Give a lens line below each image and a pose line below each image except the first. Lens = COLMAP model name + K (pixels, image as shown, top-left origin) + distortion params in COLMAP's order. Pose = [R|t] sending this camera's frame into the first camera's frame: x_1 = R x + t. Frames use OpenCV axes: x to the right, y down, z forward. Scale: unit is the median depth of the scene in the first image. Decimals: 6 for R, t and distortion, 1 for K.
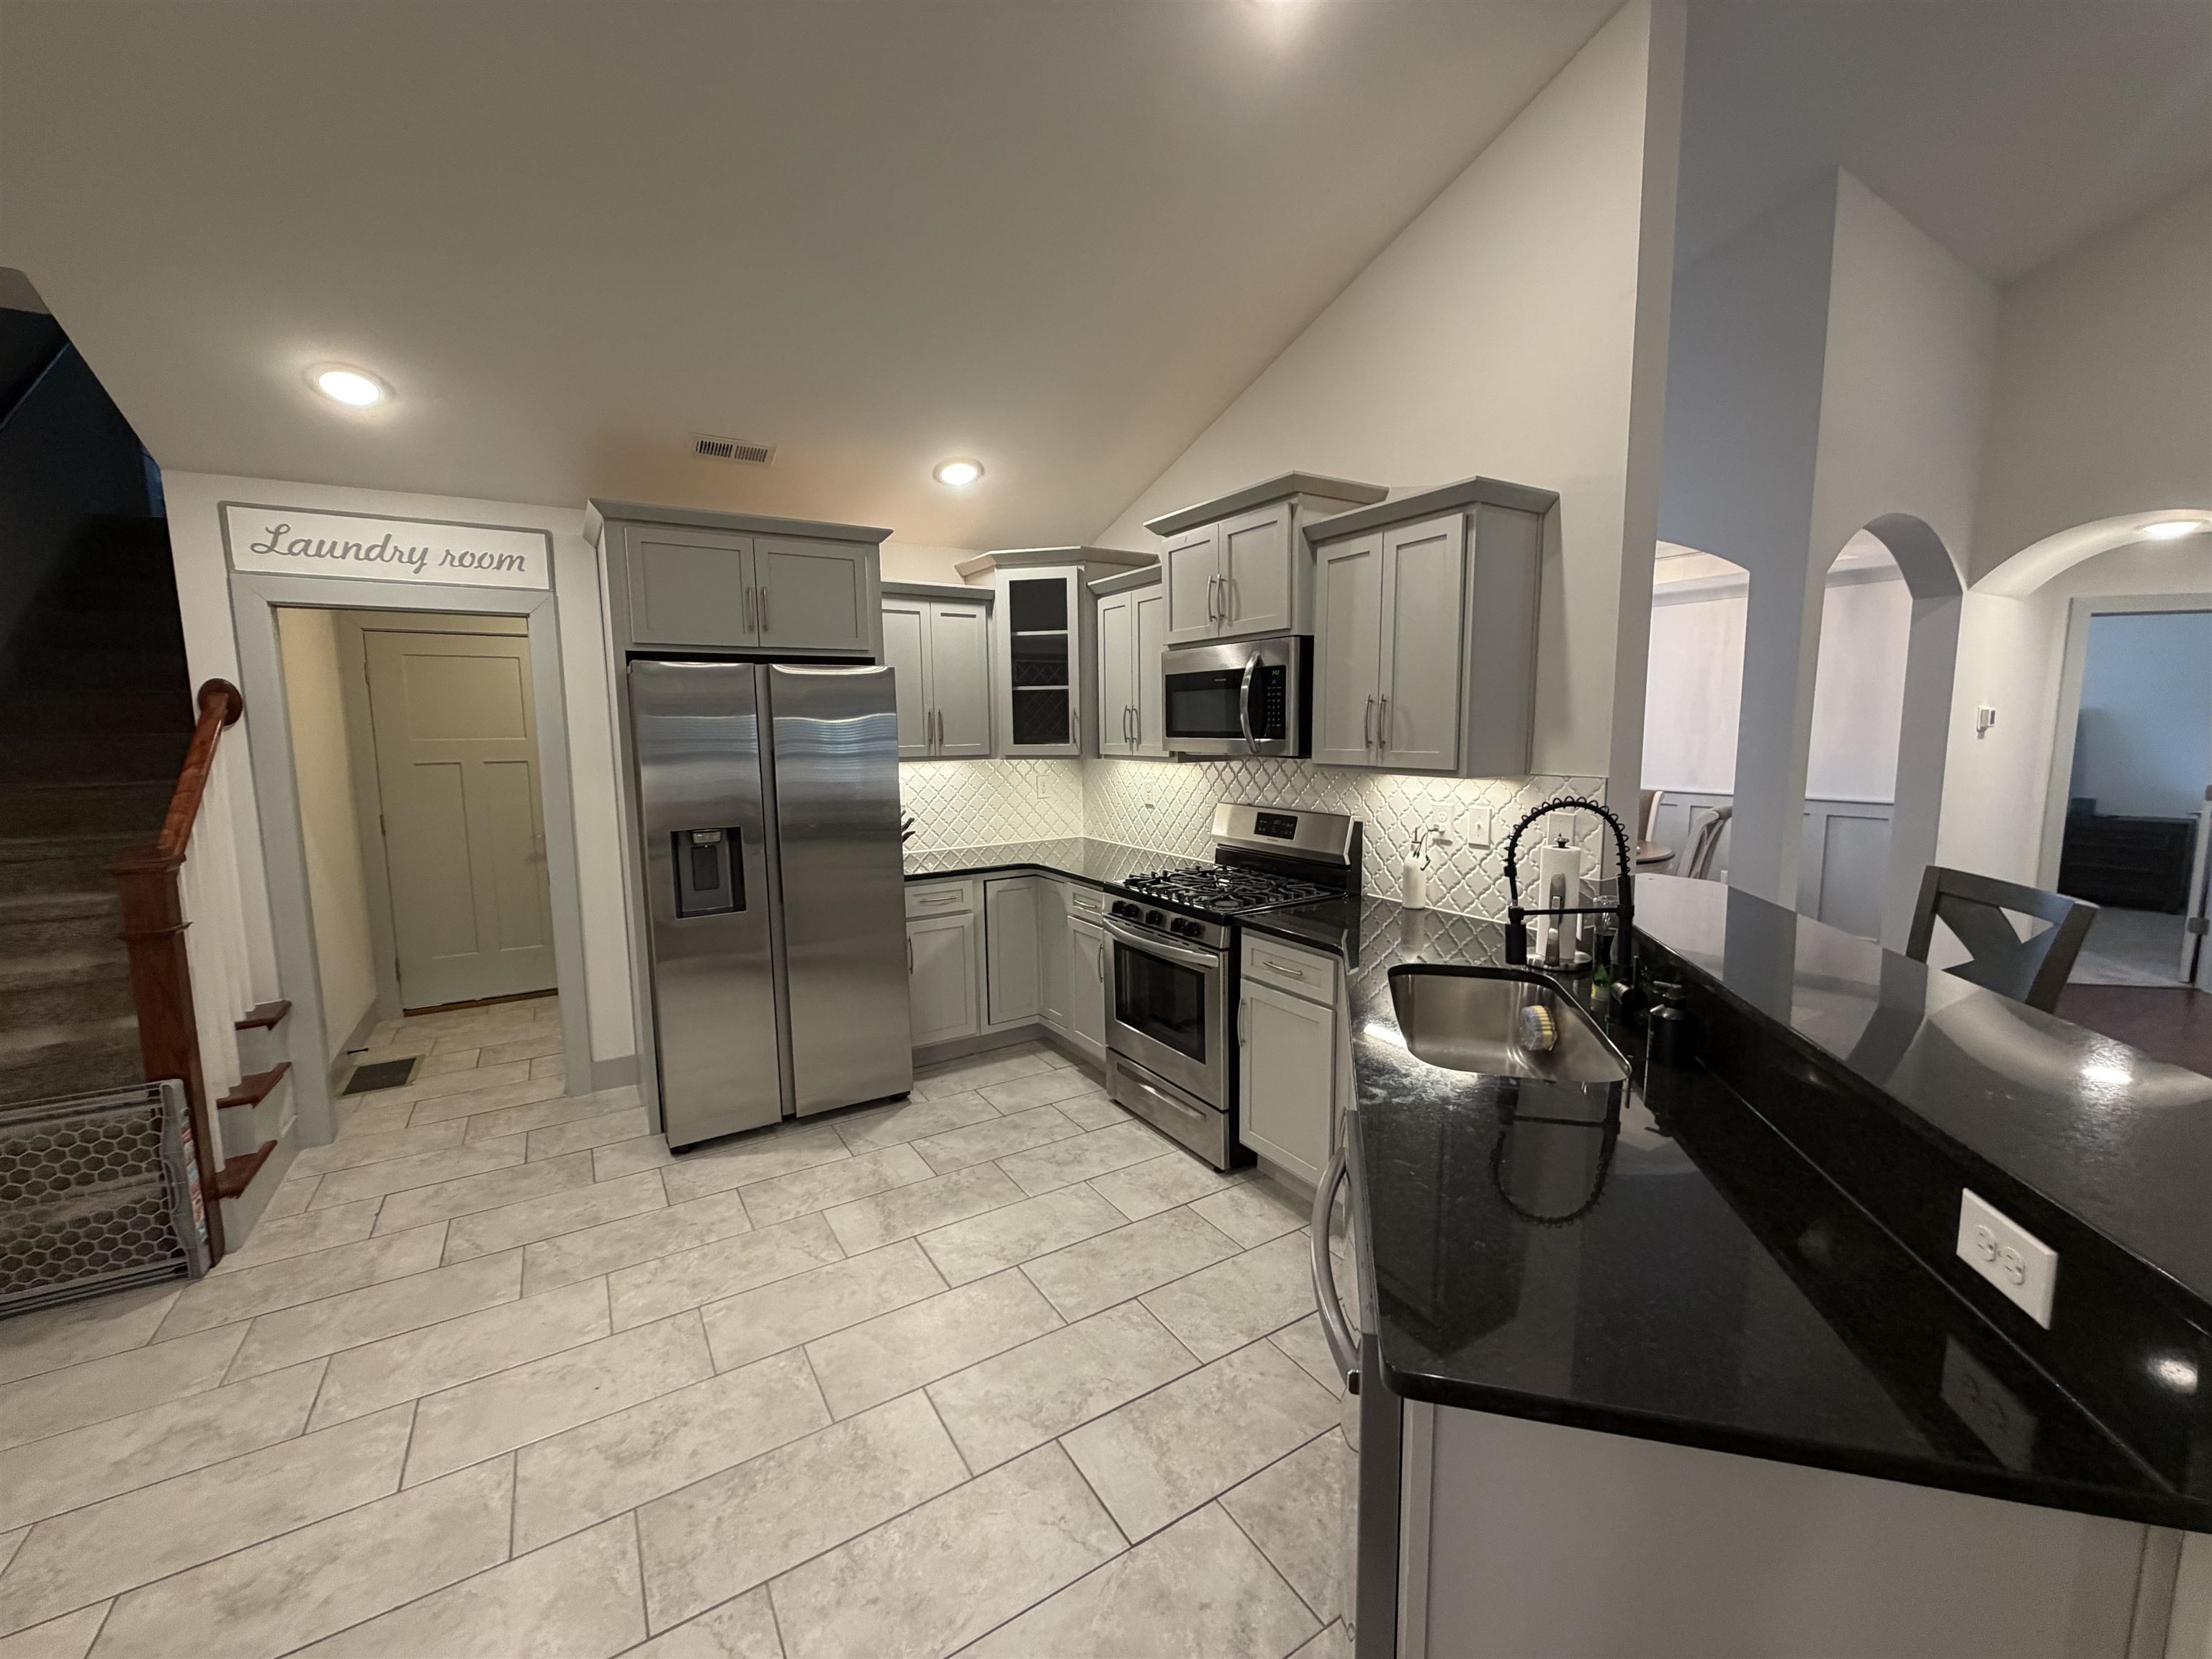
lens RADIAL K [[878.2, 0, 1100.8], [0, 878.2, 828.8], [0, 0, 1]] dist [0.000474, -0.000171]
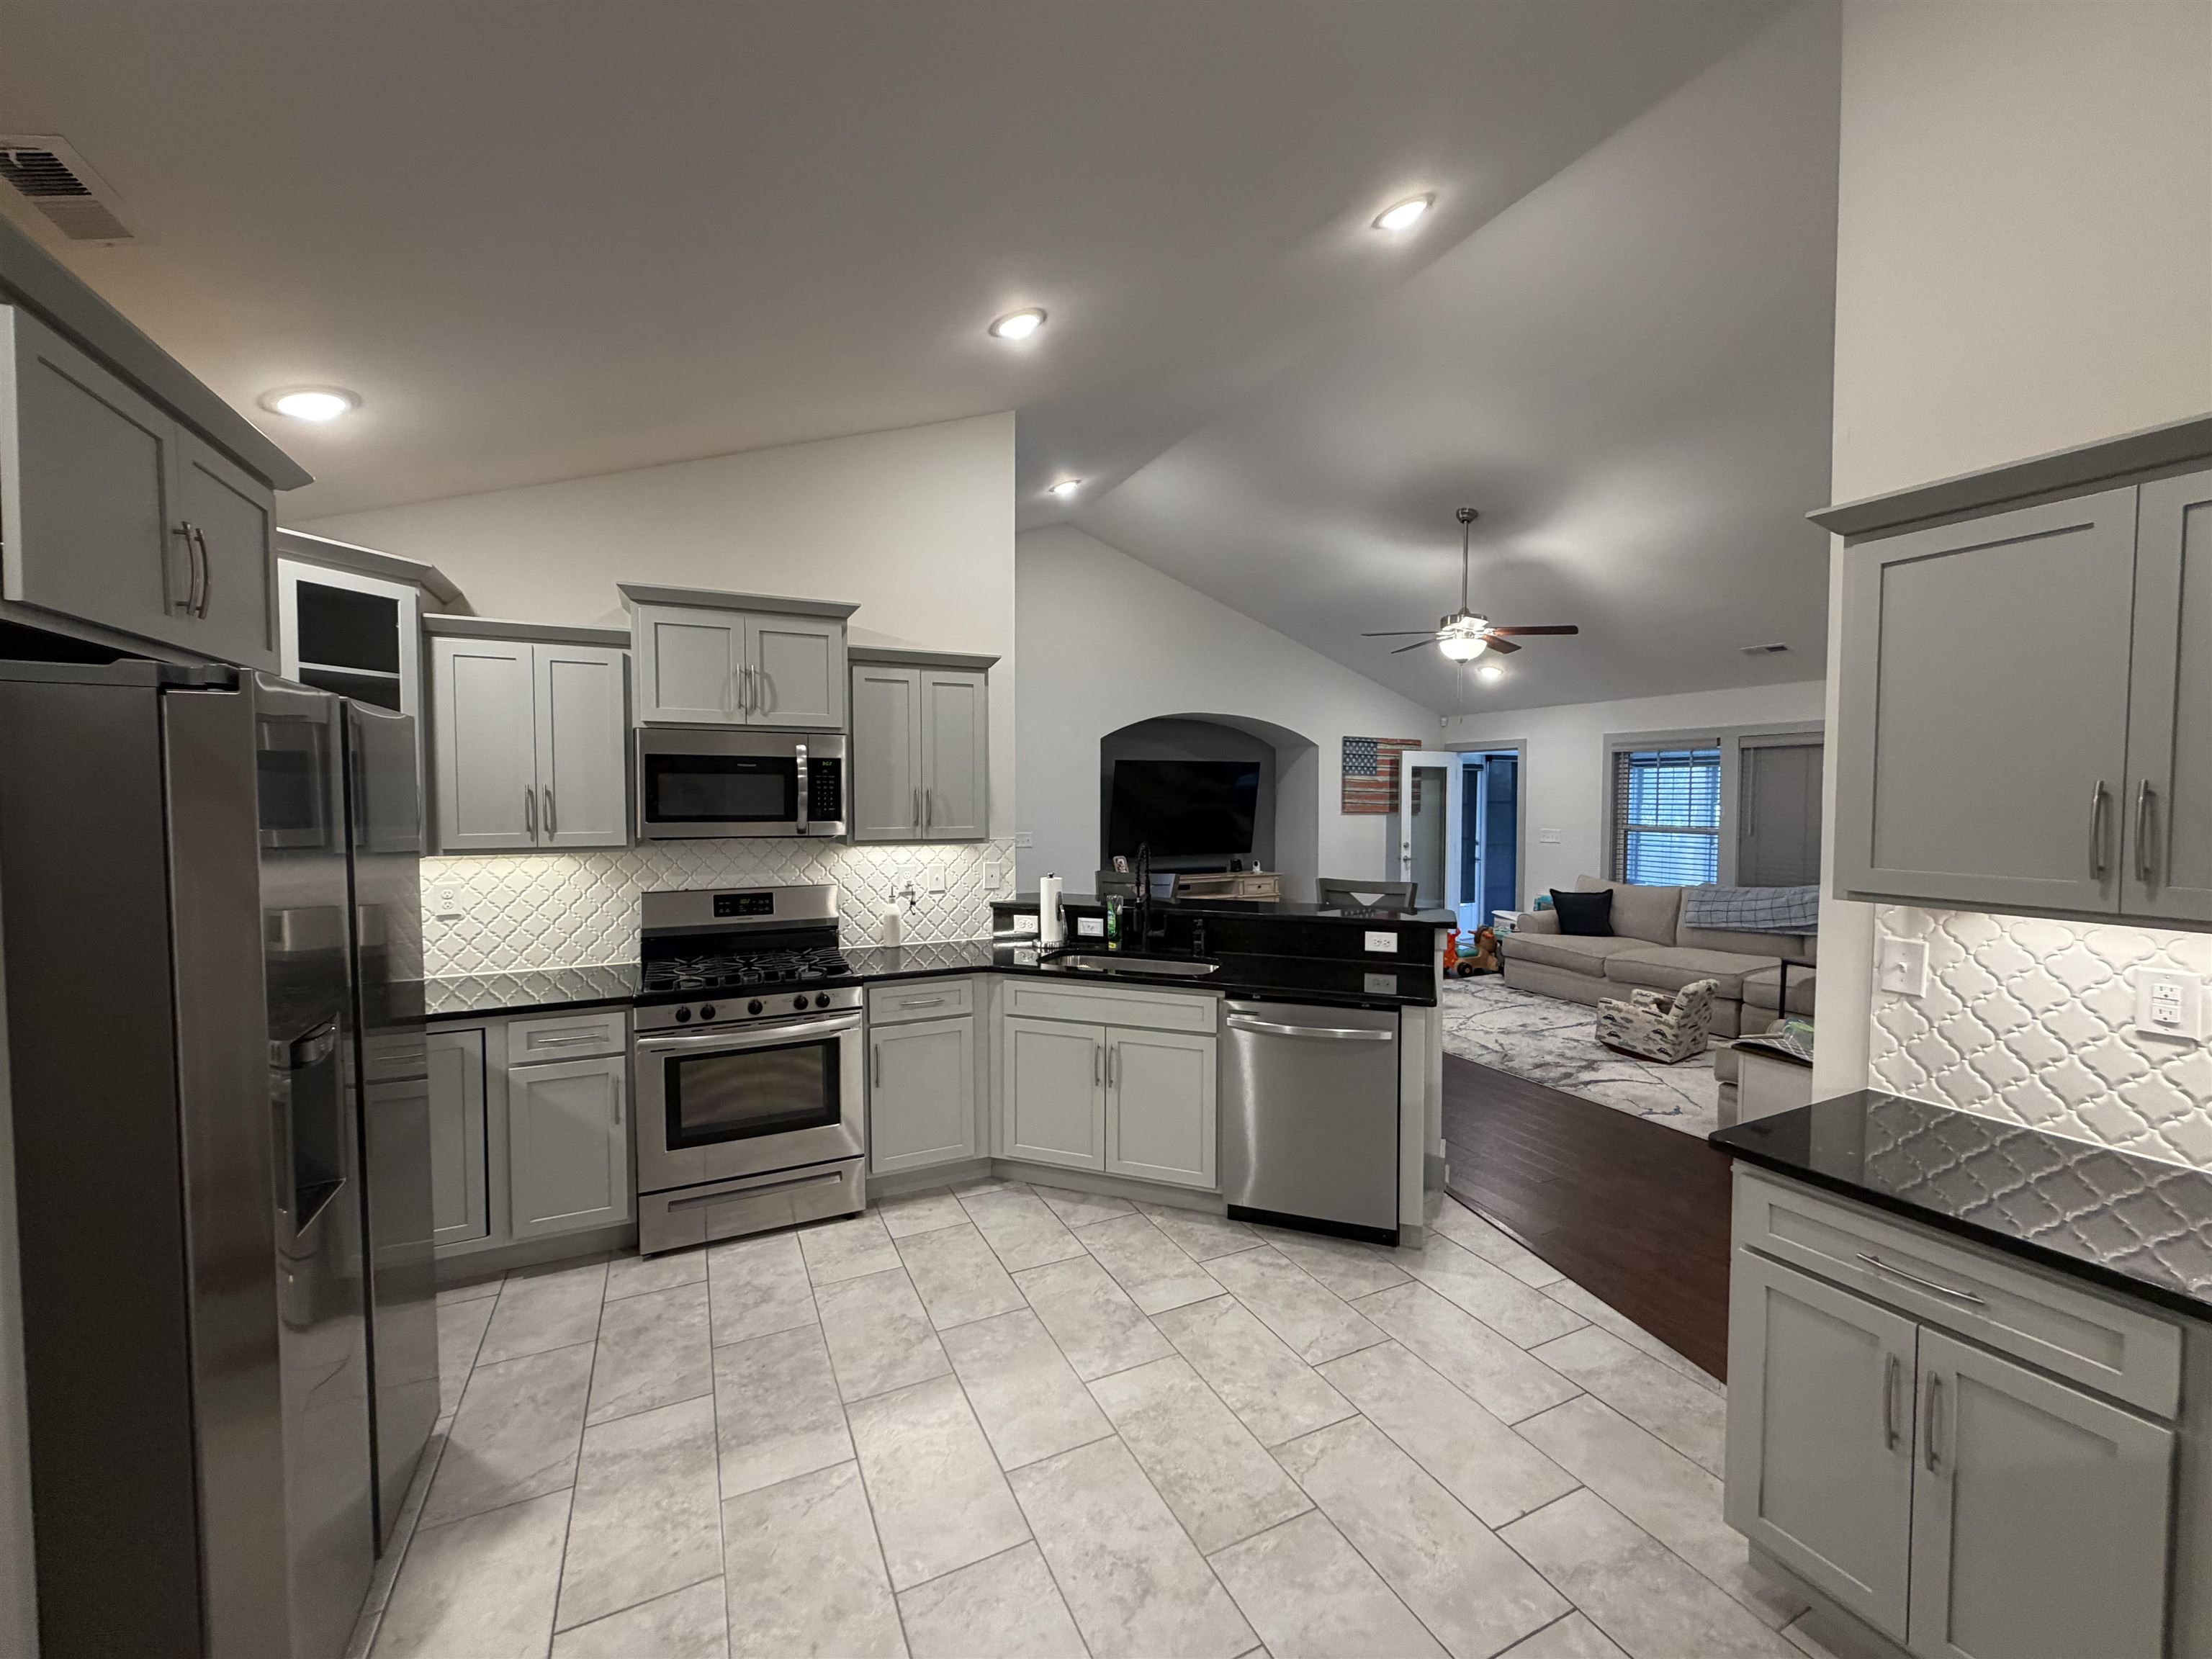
lens RADIAL K [[878.2, 0, 1100.8], [0, 878.2, 828.8], [0, 0, 1]] dist [0.000474, -0.000171]
pose [[0.106661, -0.026674, 0.993938, -1.057107], [0.117307, 0.992996, 0.014061, -0.078036], [-0.987351, 0.115096, 0.109043, 0.615645]]
